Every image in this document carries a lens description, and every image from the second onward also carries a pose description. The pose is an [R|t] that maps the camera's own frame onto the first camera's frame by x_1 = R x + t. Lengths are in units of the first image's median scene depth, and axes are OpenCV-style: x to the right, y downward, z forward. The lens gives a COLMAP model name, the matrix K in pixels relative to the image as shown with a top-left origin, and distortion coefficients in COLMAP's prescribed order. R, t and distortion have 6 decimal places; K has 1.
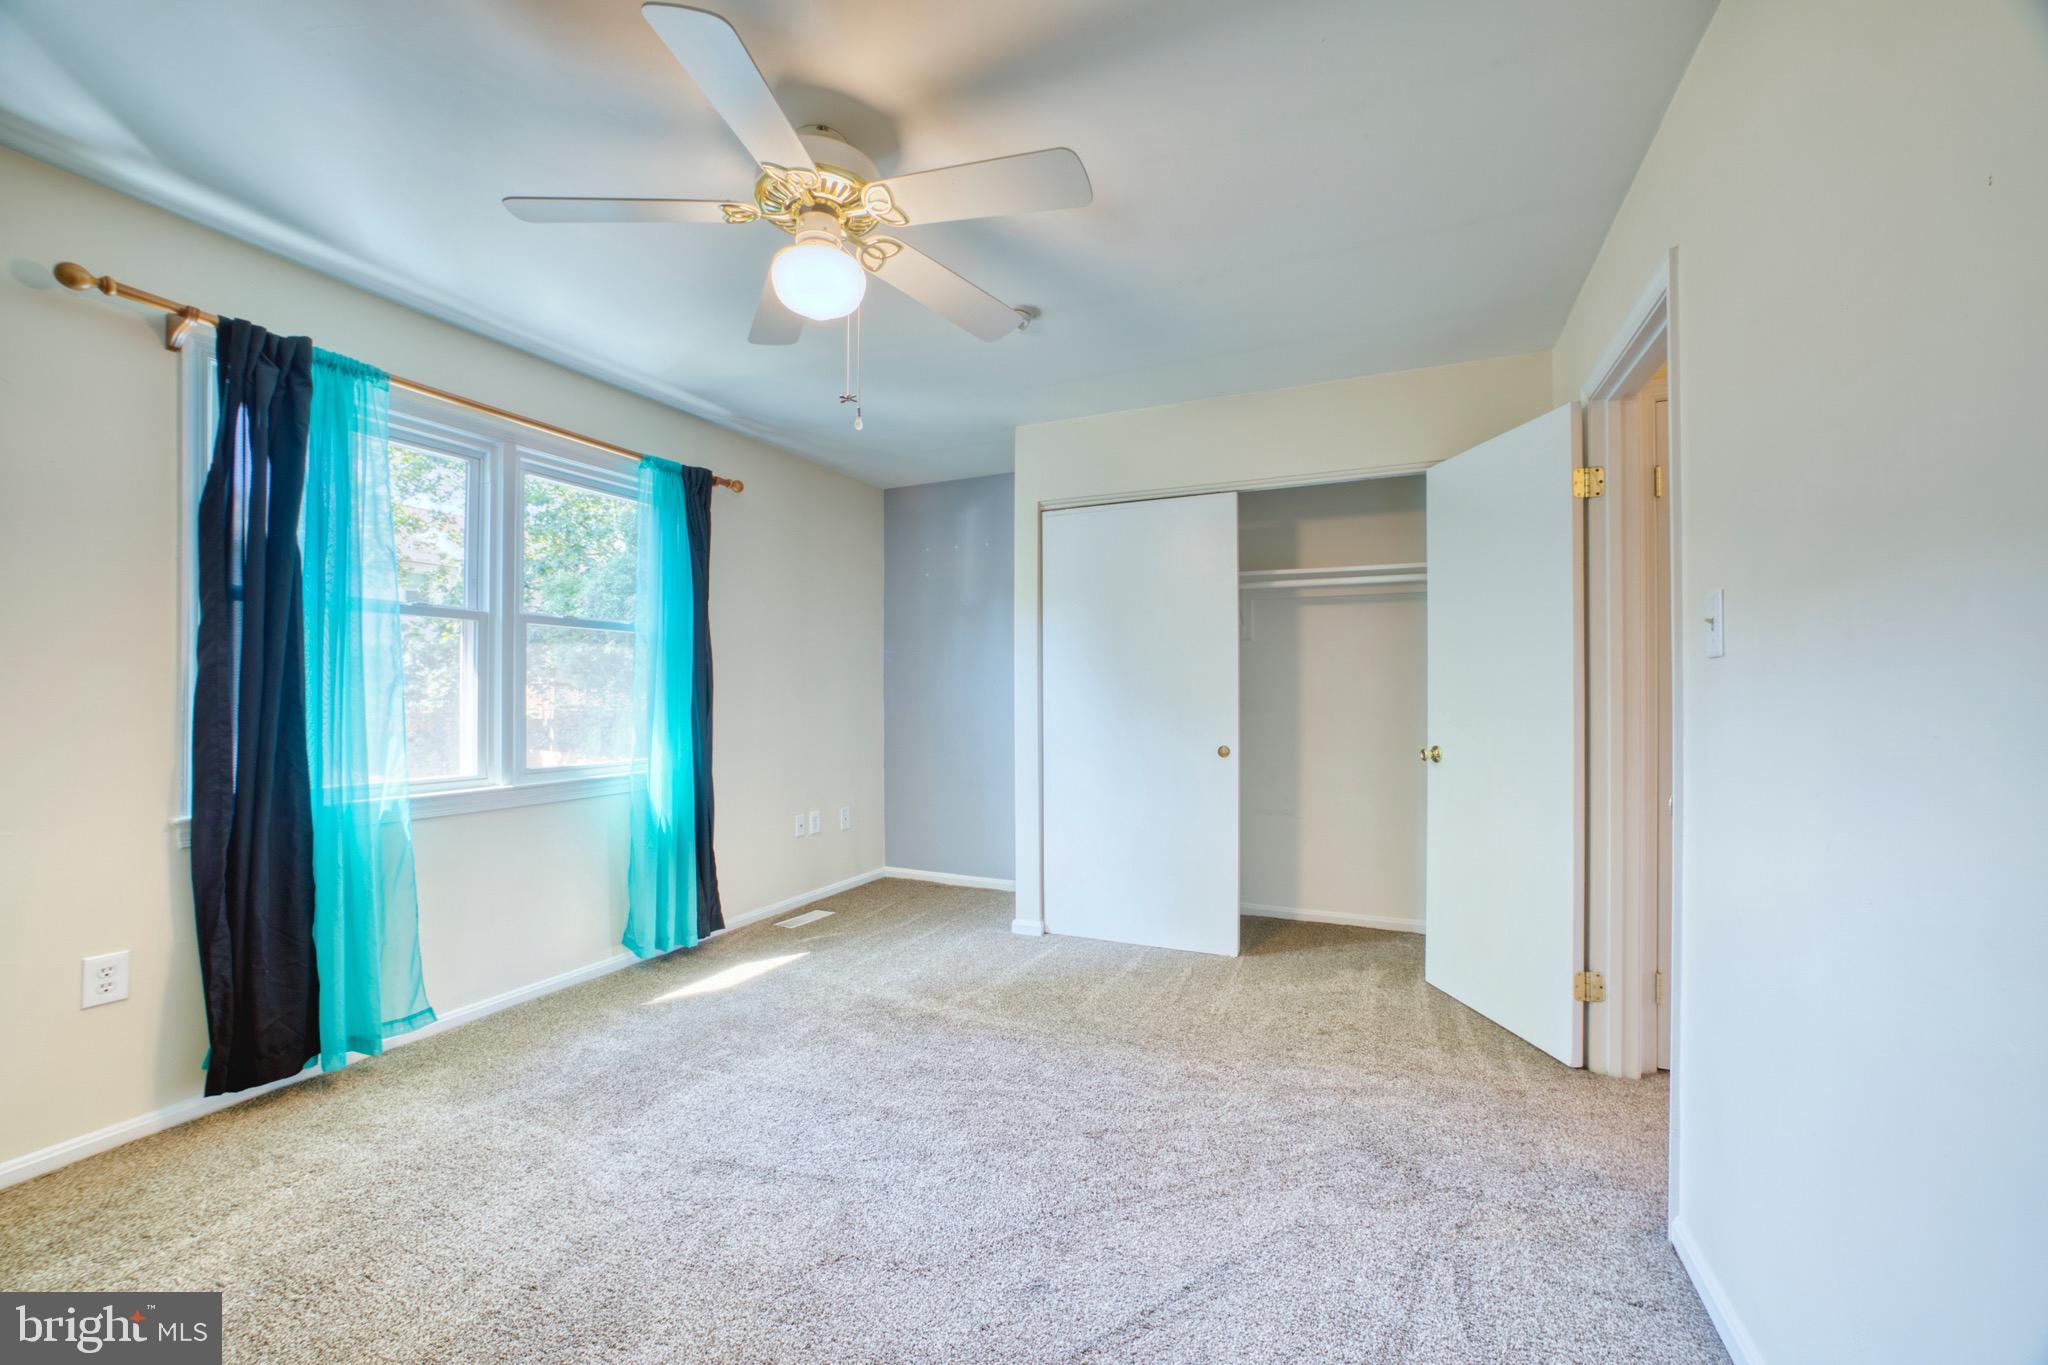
lens RADIAL K [[826.6, 0, 1013.1], [0, 826.6, 689.7], [0, 0, 1]] dist [-0.058196, 0.026668]
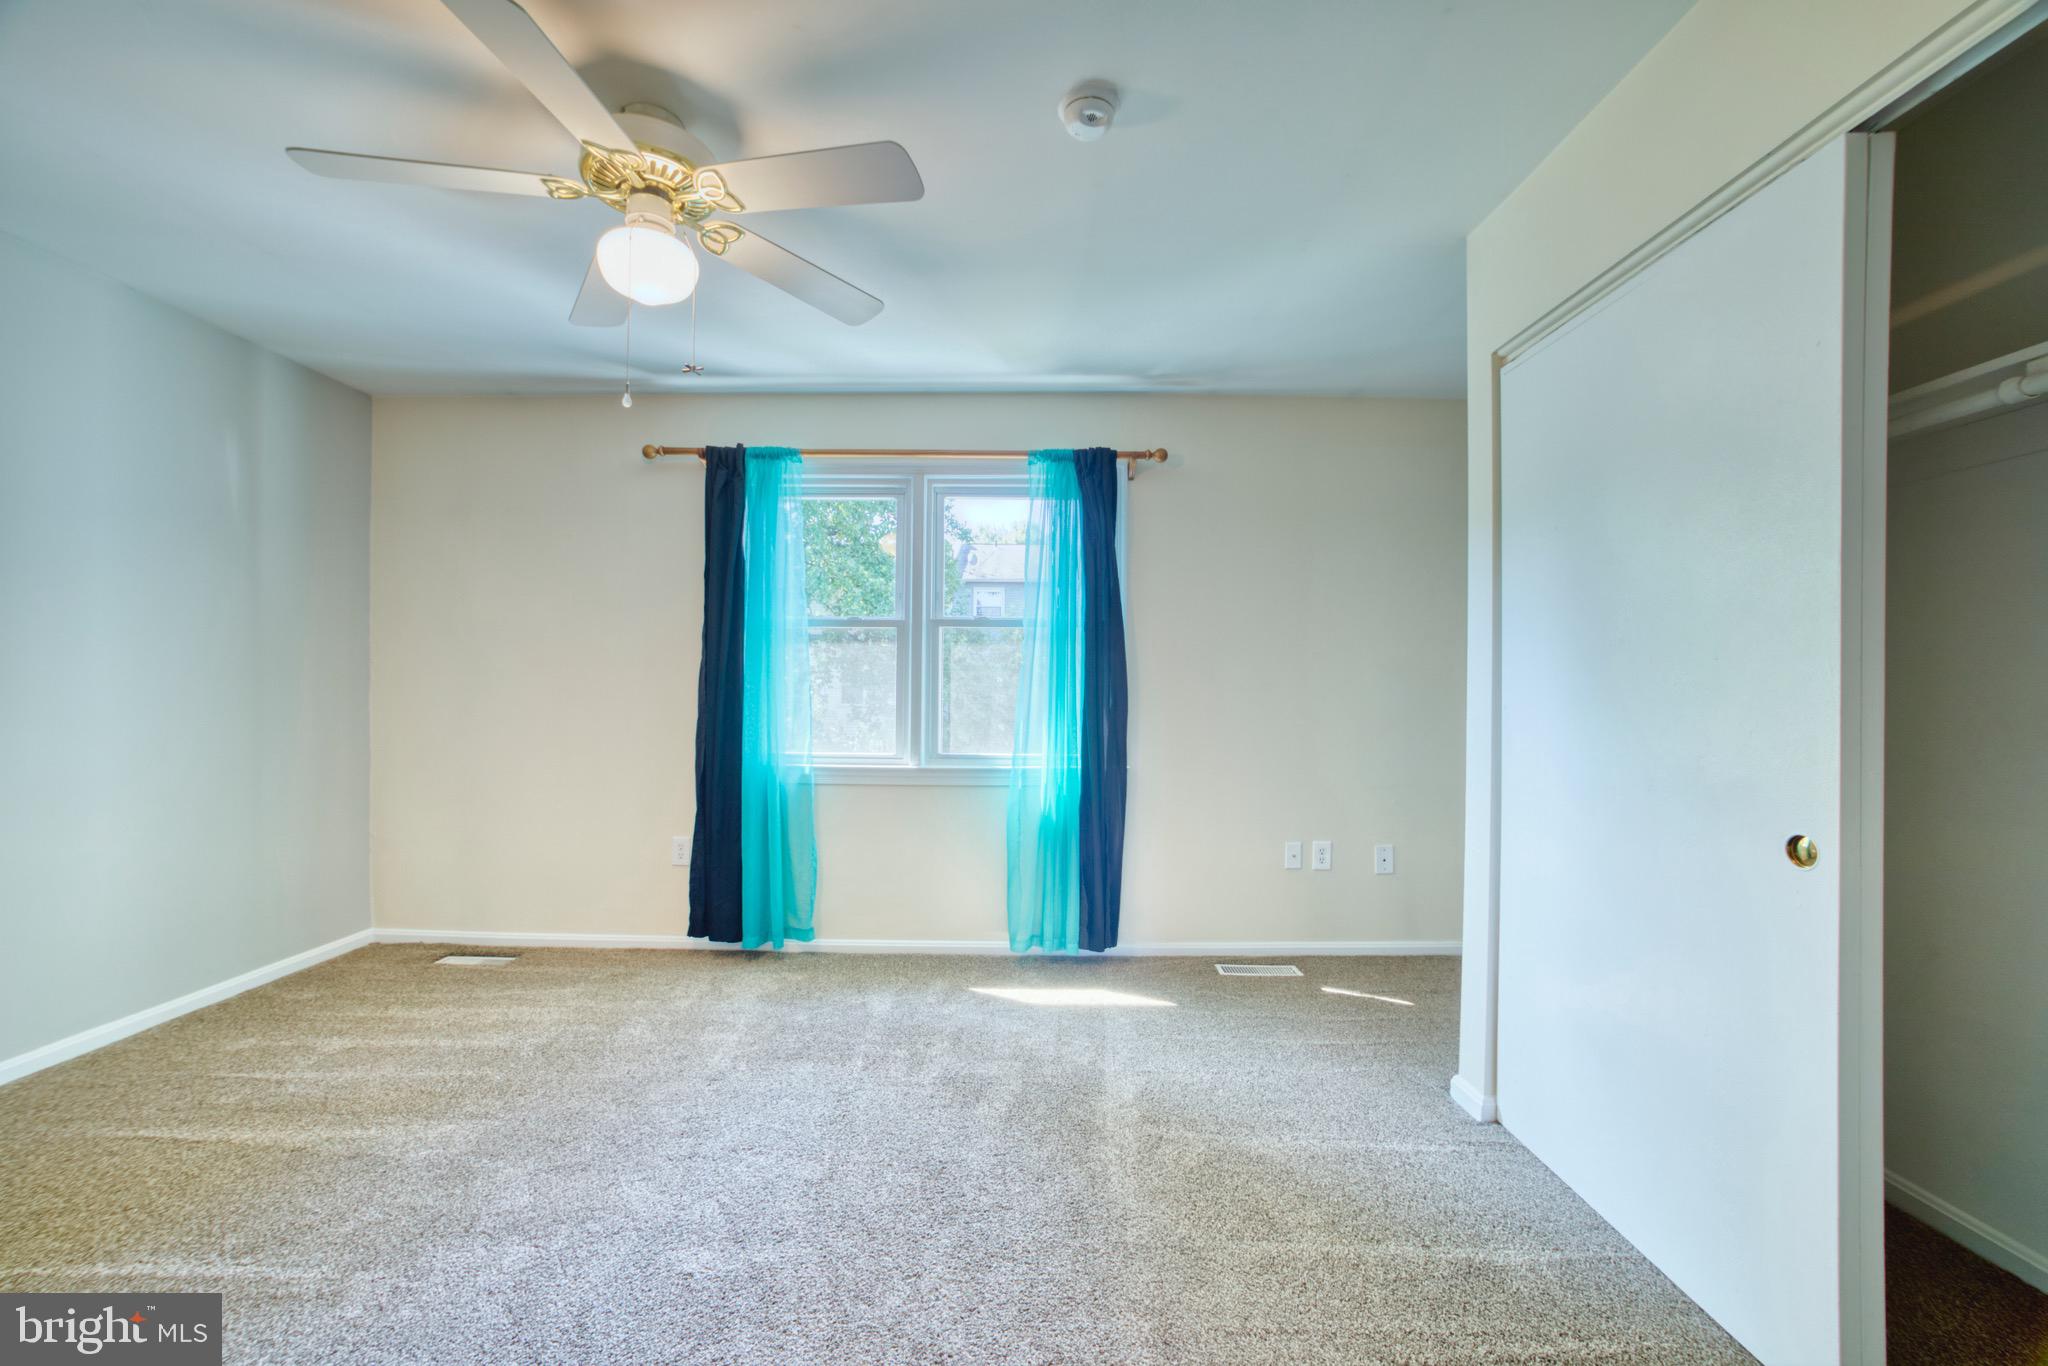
lens RADIAL K [[826.6, 0, 1013.1], [0, 826.6, 690.2], [0, 0, 1]] dist [-0.058196, 0.026668]
pose [[0.419257, 0.005867, -0.907849, 0.478034], [-0.003639, 0.999982, 0.004781, 0.002288], [0.907860, 0.001299, 0.419271, 0.572349]]
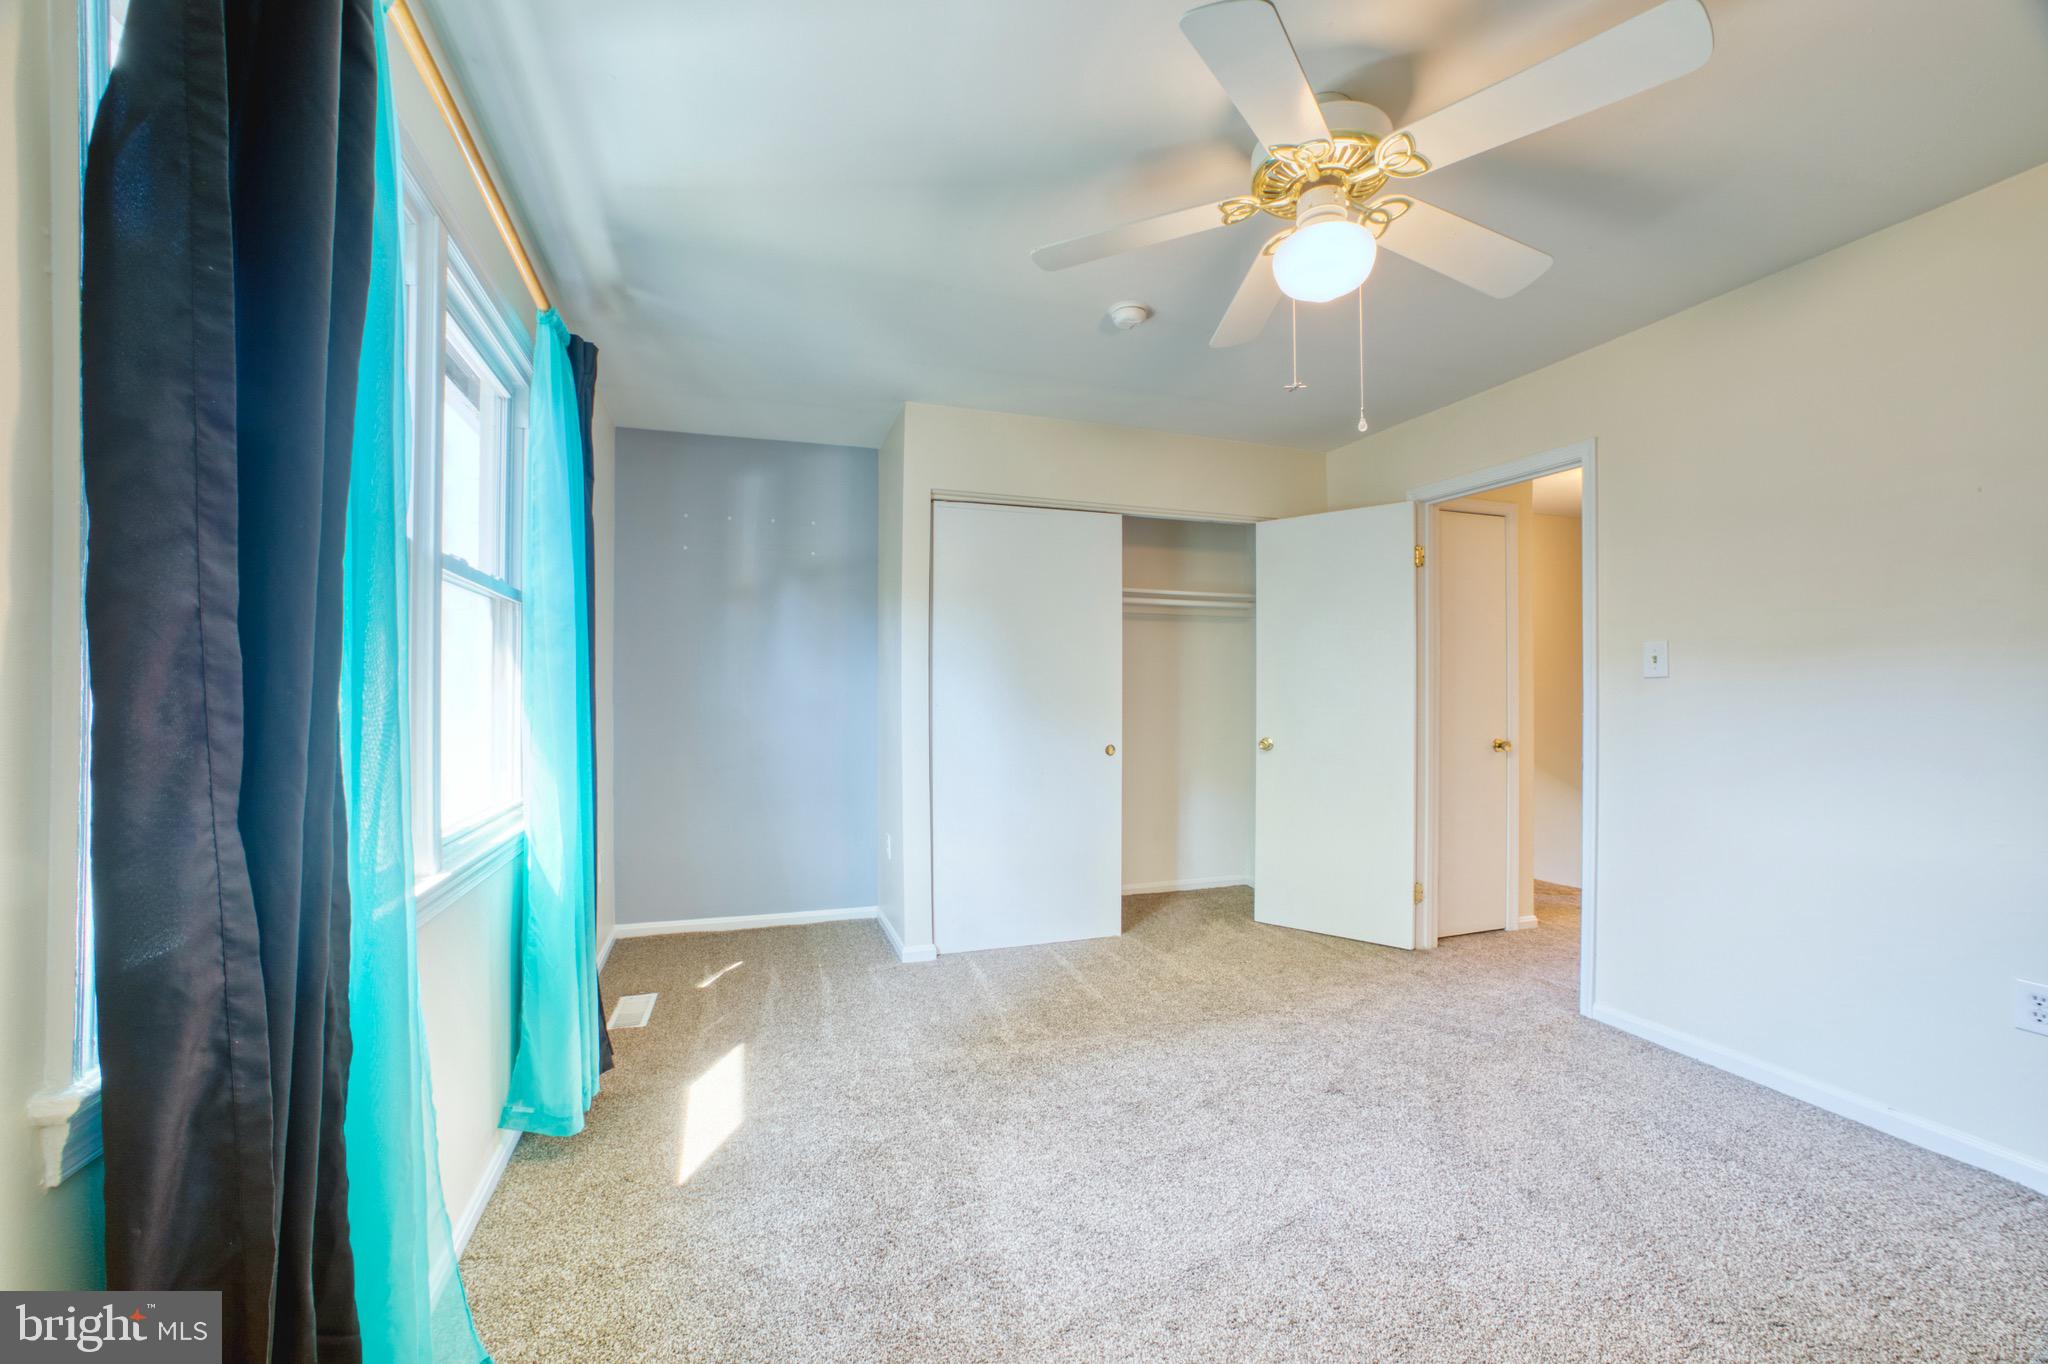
lens RADIAL K [[826.6, 0, 1013.1], [0, 826.6, 689.2], [0, 0, 1]] dist [-0.058196, 0.026668]
pose [[0.713414, 0.006746, 0.700710, -0.662467], [-0.003337, 0.999975, -0.006229, 0.001898], [-0.700735, 0.002106, 0.713419, 0.337980]]
